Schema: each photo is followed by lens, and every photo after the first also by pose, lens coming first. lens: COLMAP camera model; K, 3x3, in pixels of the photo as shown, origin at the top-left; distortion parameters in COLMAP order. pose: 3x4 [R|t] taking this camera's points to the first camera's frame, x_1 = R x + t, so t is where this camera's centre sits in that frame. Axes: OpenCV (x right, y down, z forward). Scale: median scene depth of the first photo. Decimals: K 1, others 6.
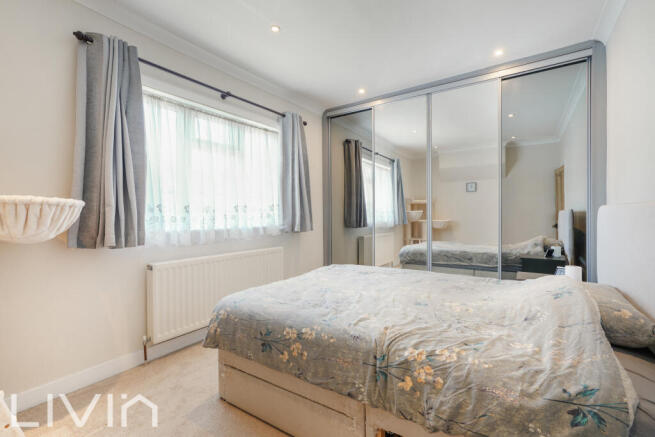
lens RADIAL K [[315.2, 0, 346.3], [0, 315.2, 219.8], [0, 0, 1]] dist [-0.022726, 0.028855]
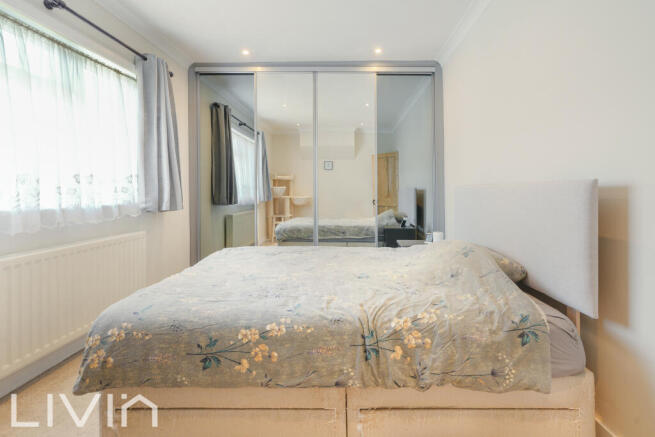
lens RADIAL K [[318.9, 0, 328.0], [0, 318.9, 196.6], [0, 0, 1]] dist [-0.002233, 0.000979]
pose [[0.823561, 0.002769, 0.567221, -0.314032], [-0.001355, 0.999995, -0.002914, 0.004740], [-0.567226, 0.001631, 0.823560, 0.139178]]
